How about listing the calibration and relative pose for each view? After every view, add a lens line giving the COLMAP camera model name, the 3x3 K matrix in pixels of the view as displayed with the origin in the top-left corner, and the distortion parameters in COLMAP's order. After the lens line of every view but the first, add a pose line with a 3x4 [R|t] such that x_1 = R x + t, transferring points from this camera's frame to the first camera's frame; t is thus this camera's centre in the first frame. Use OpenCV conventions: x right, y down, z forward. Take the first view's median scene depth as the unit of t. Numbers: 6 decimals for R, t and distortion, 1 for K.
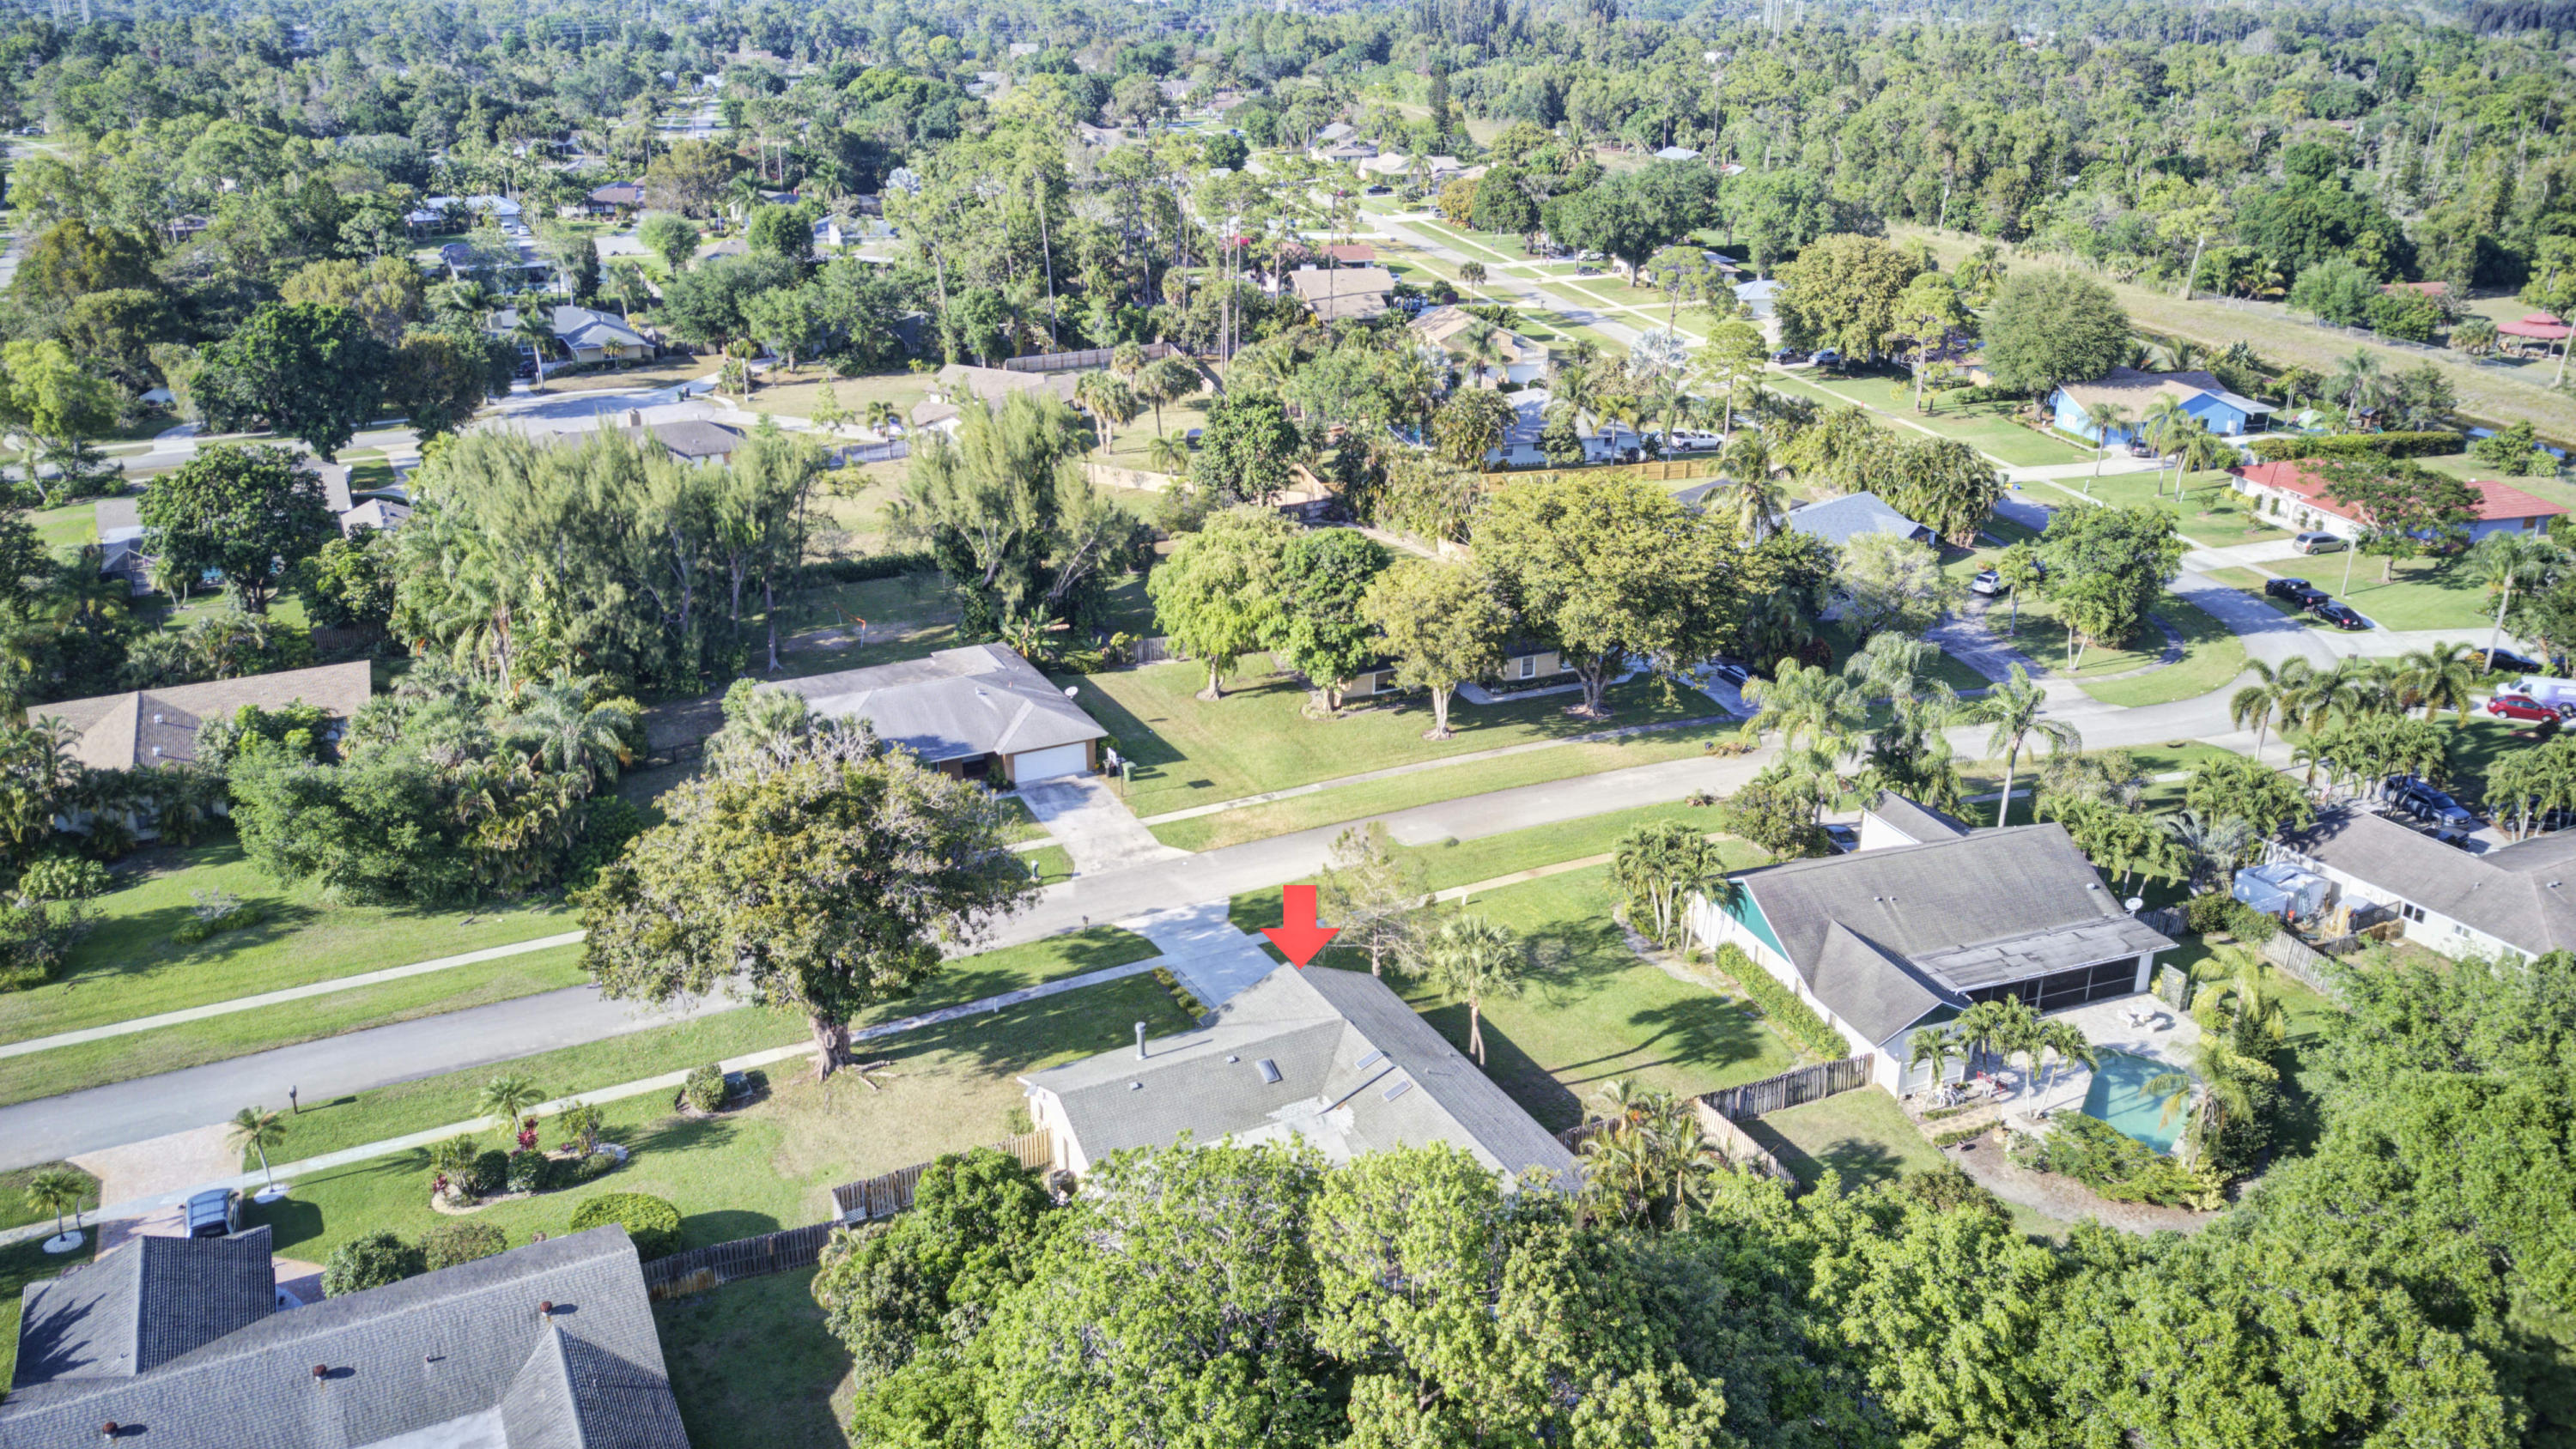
lens RADIAL K [[1993.1, 0, 1300.9], [0, 1993.1, 713.9], [0, 0, 1]] dist [0.029201, -0.032060]
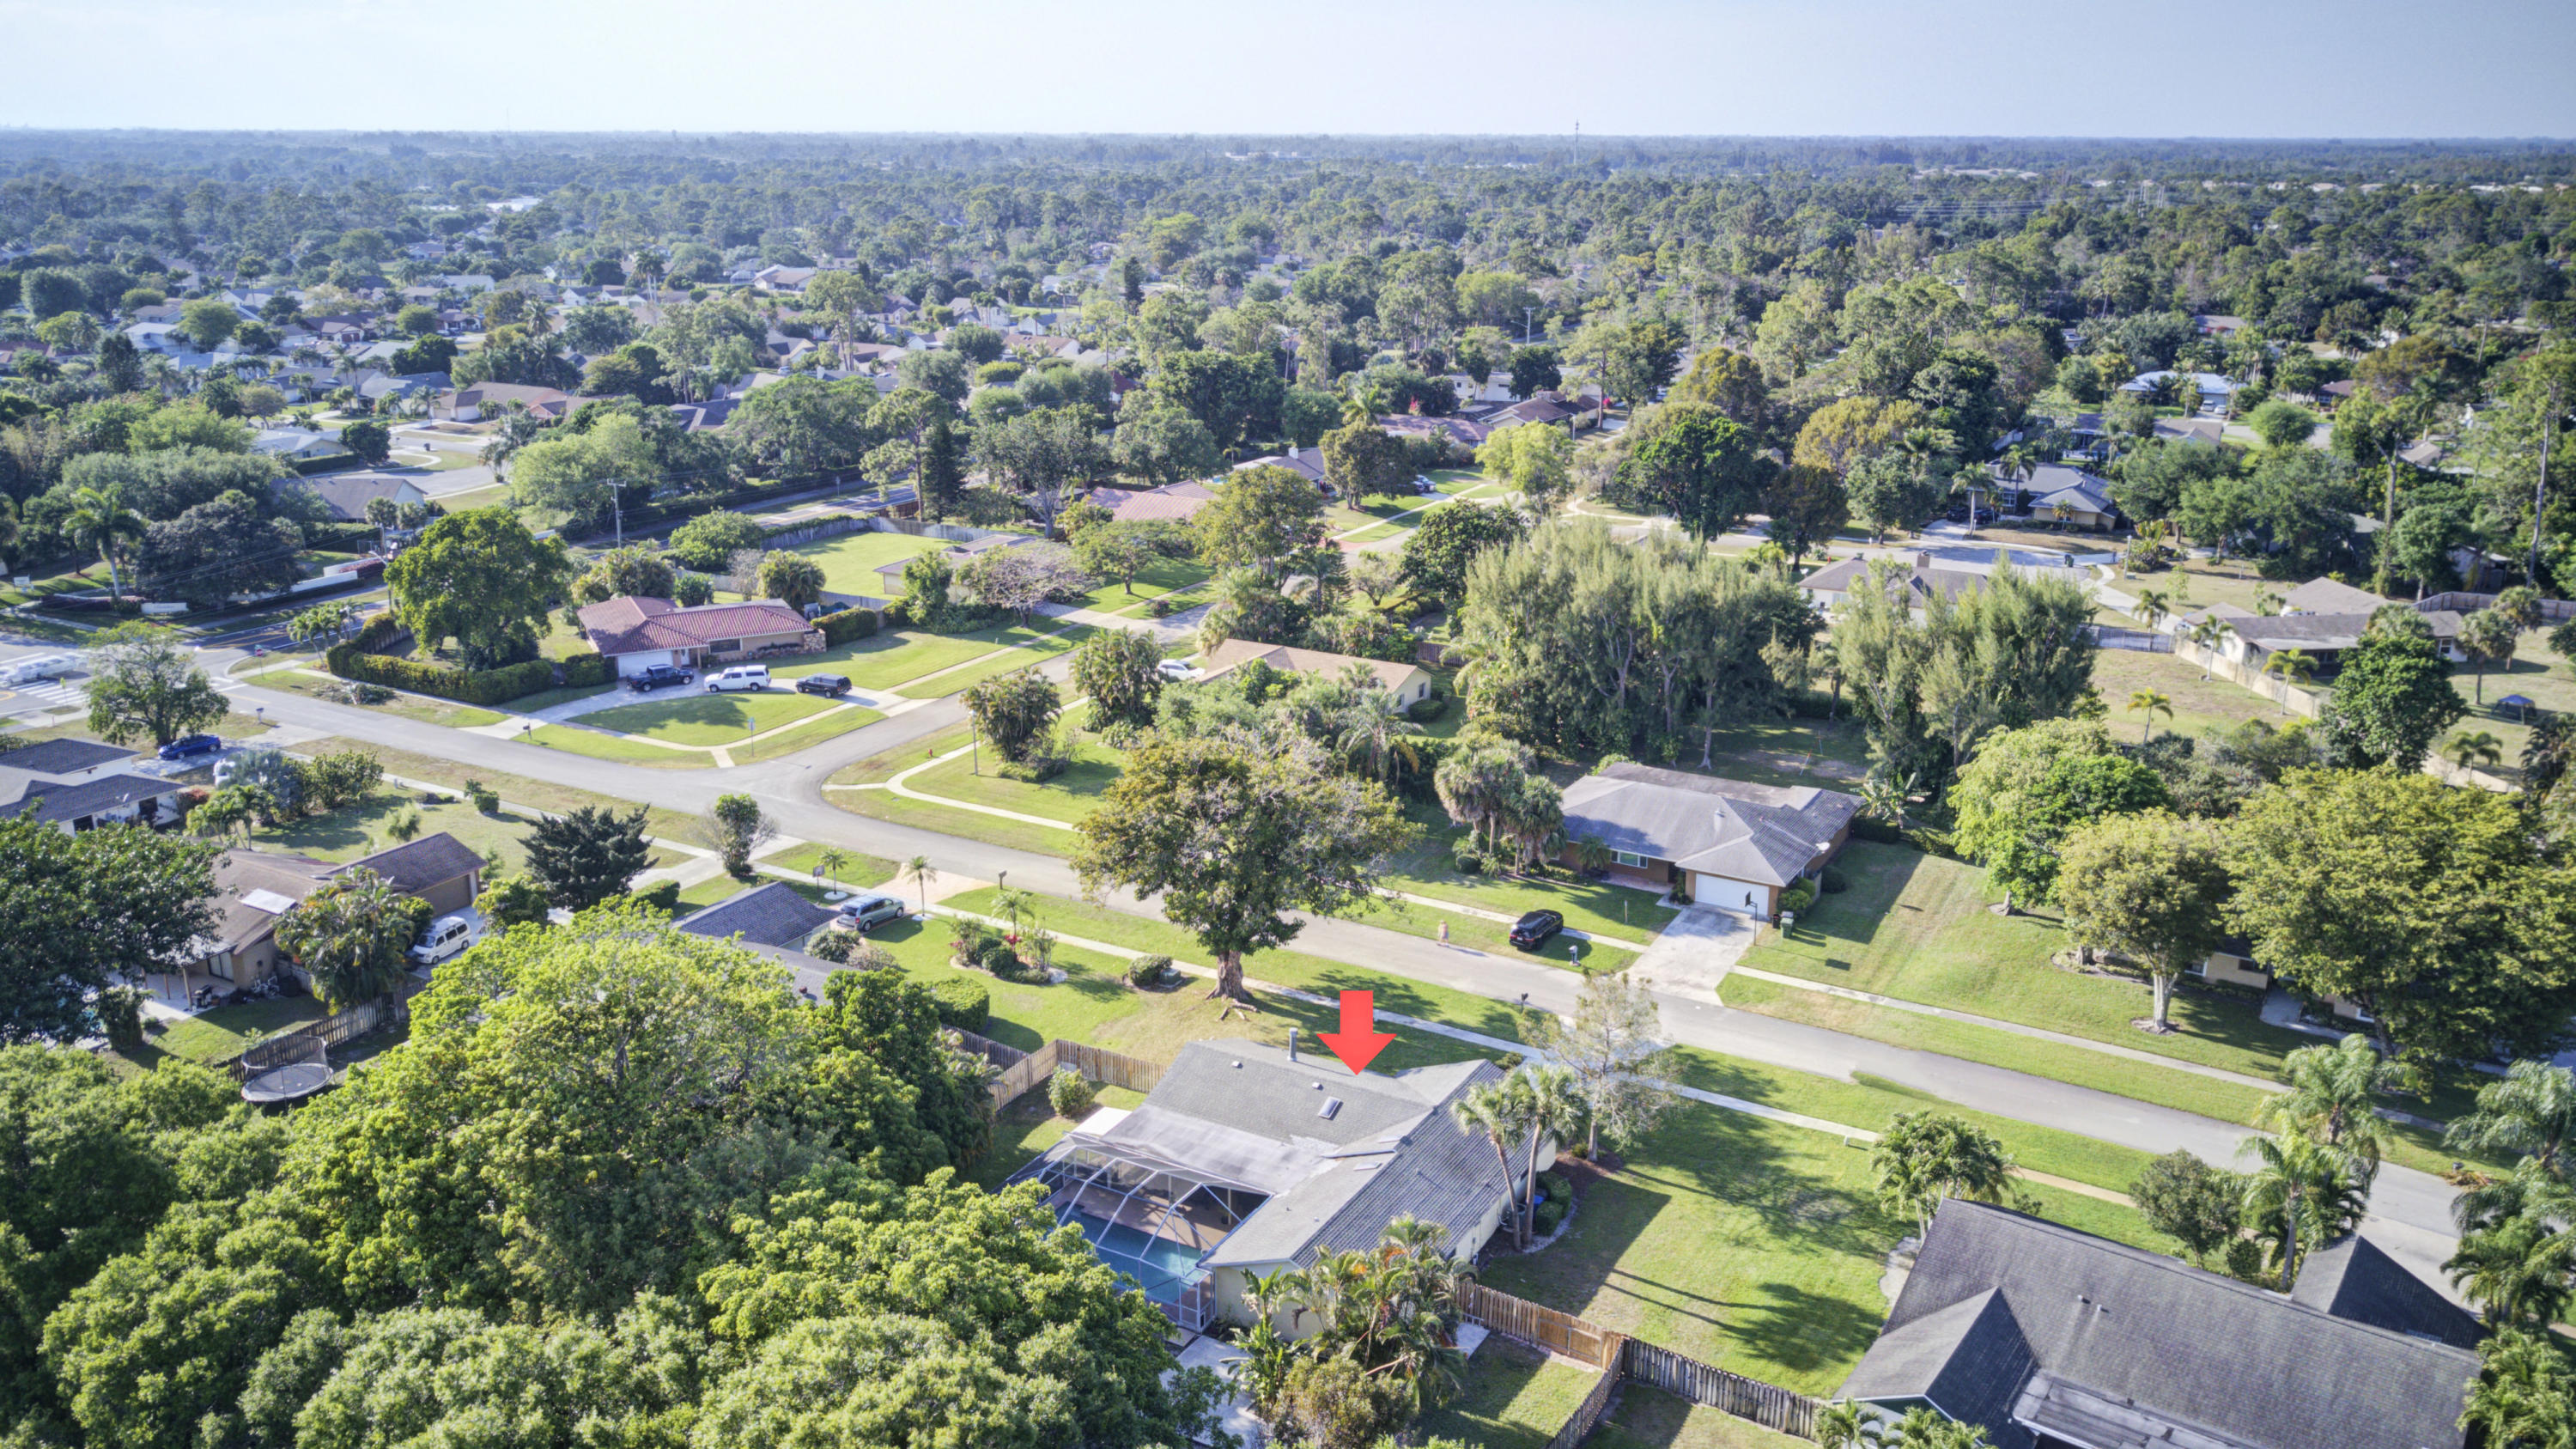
lens RADIAL K [[1983.0, 0, 1298.1], [0, 1983.0, 720.7], [0, 0, 1]] dist [0.132870, -0.273338]
pose [[0.544509, 0.237895, -0.804311, 0.560543], [-0.306813, 0.948968, 0.072971, -0.067115], [0.780625, 0.207040, 0.589711, 0.207247]]
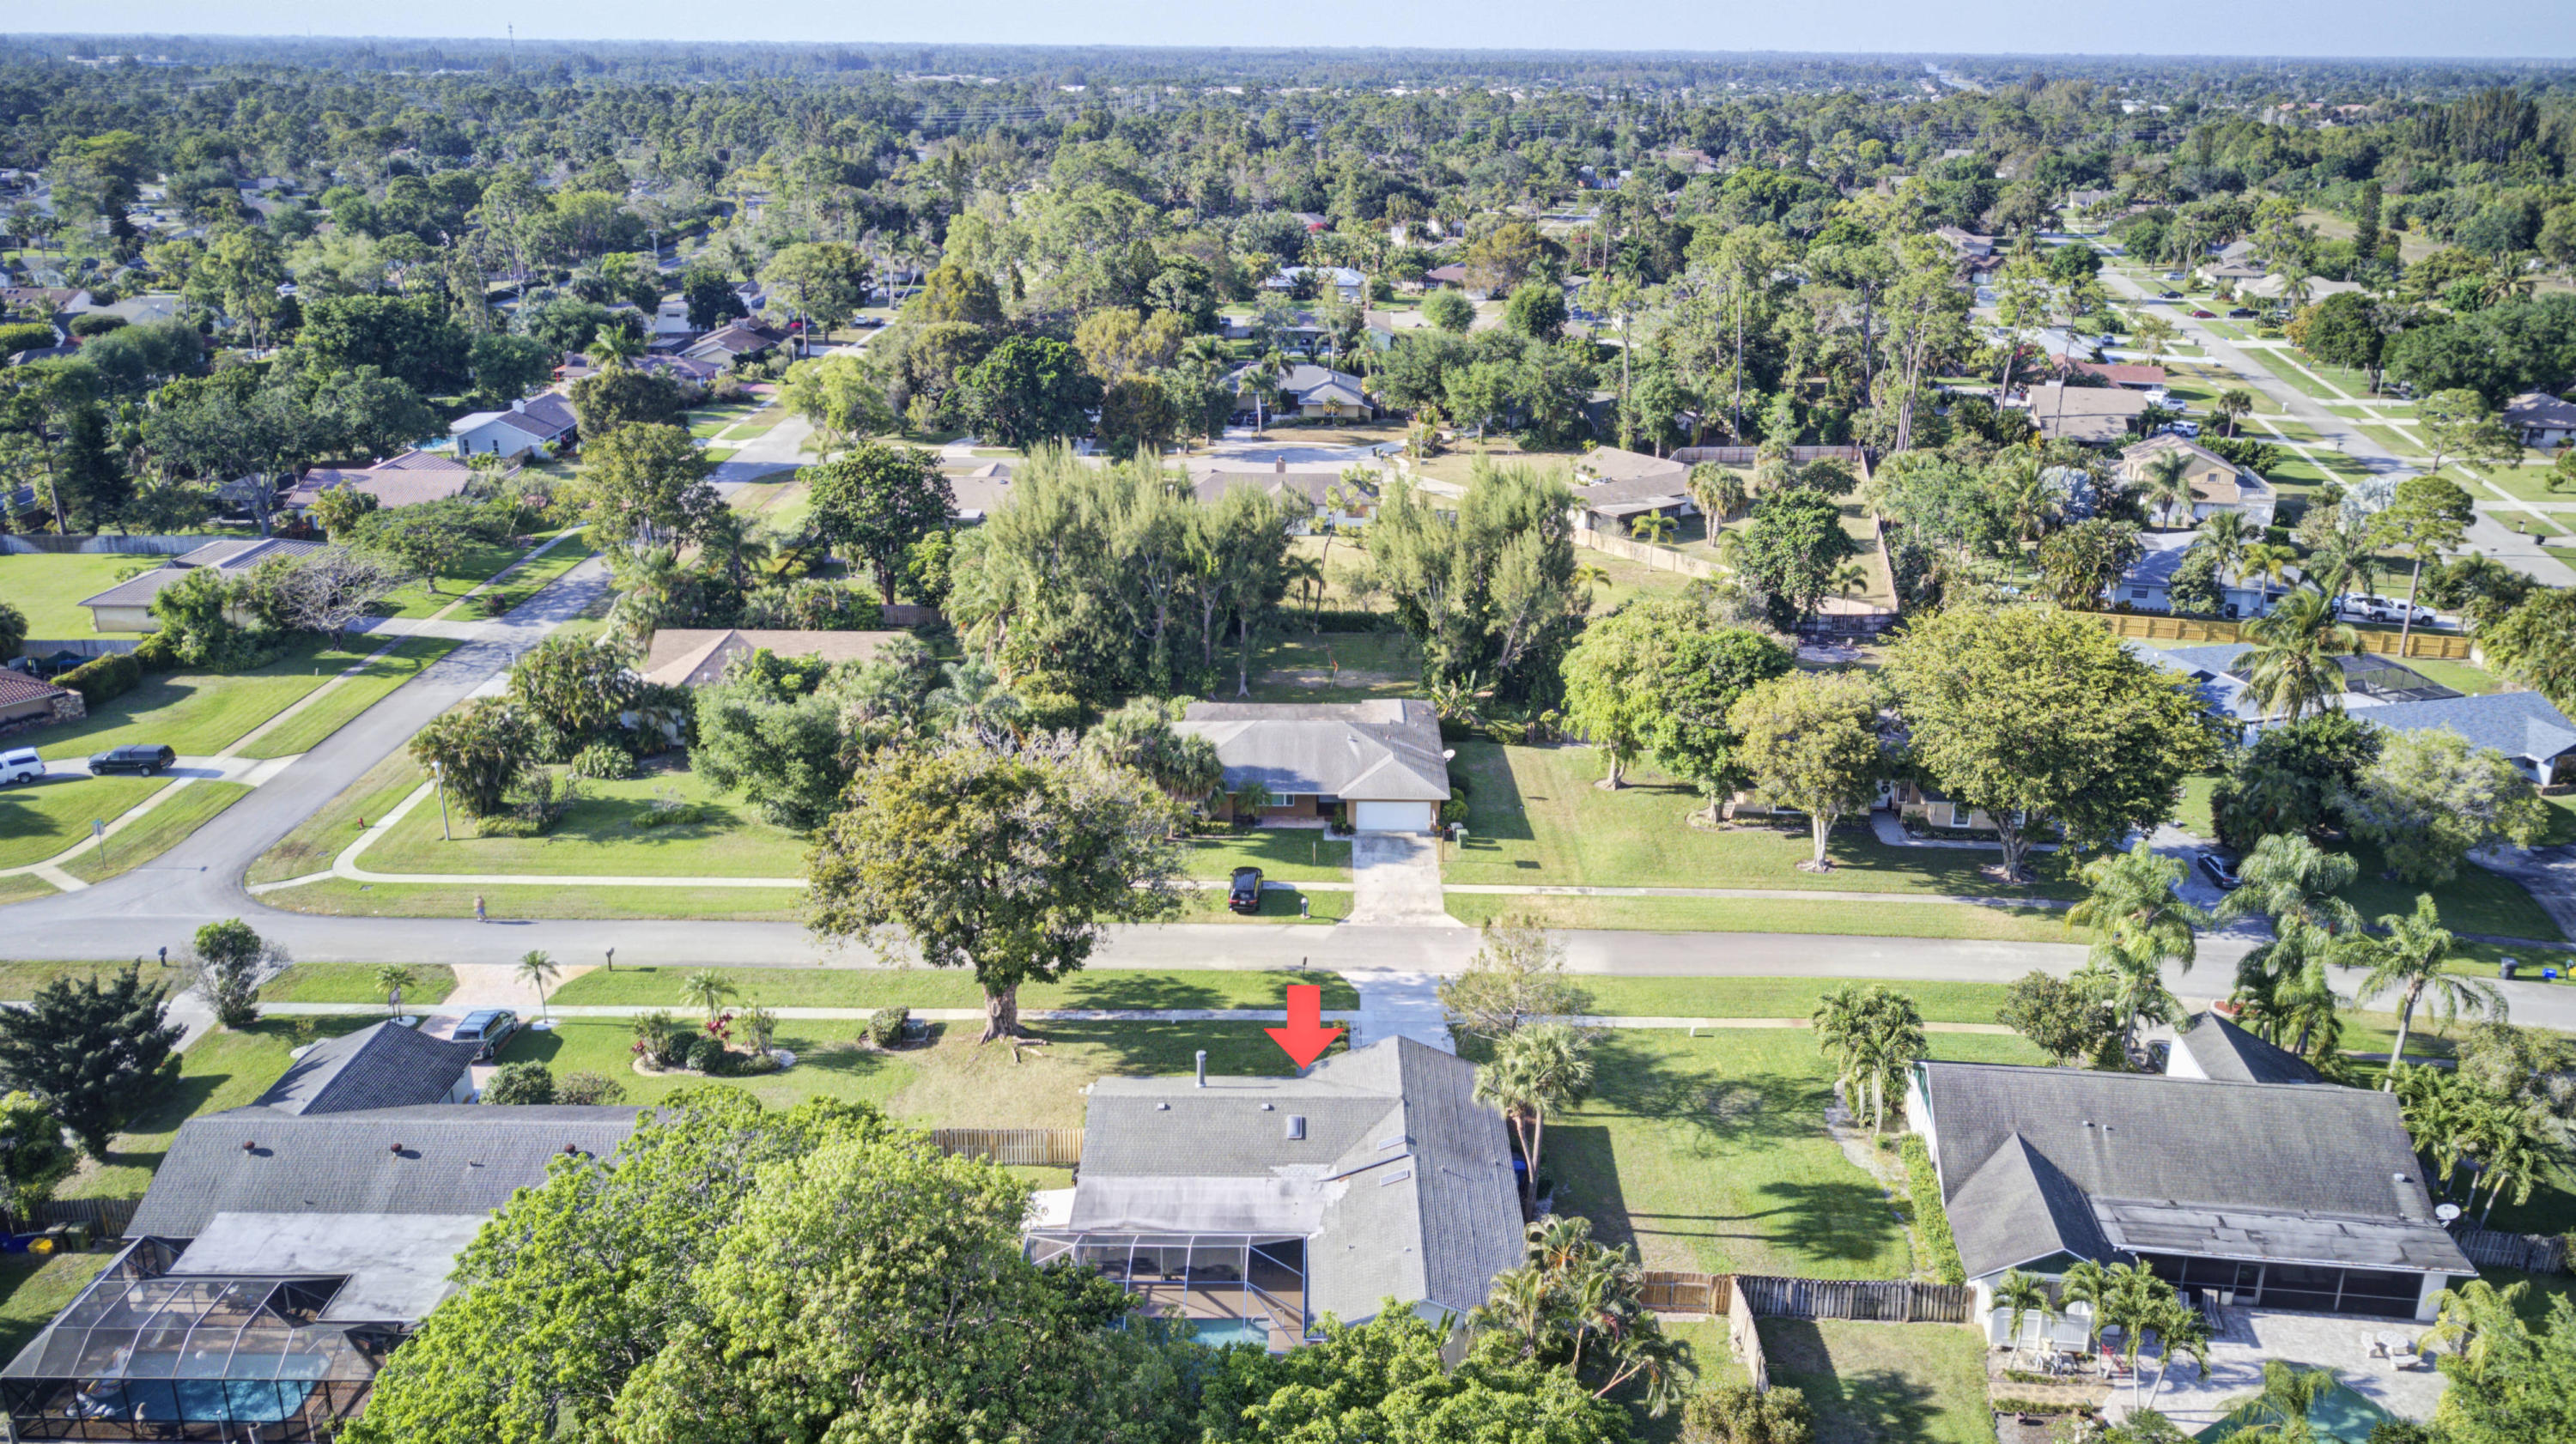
lens RADIAL K [[1993.2, 0, 1300.9], [0, 1993.2, 711.4], [0, 0, 1]] dist [0.029201, -0.032060]
pose [[0.884410, 0.151373, -0.441481, 0.274625], [-0.173132, 0.984856, -0.009149, -0.011171], [0.433411, 0.084526, 0.897224, 0.063580]]
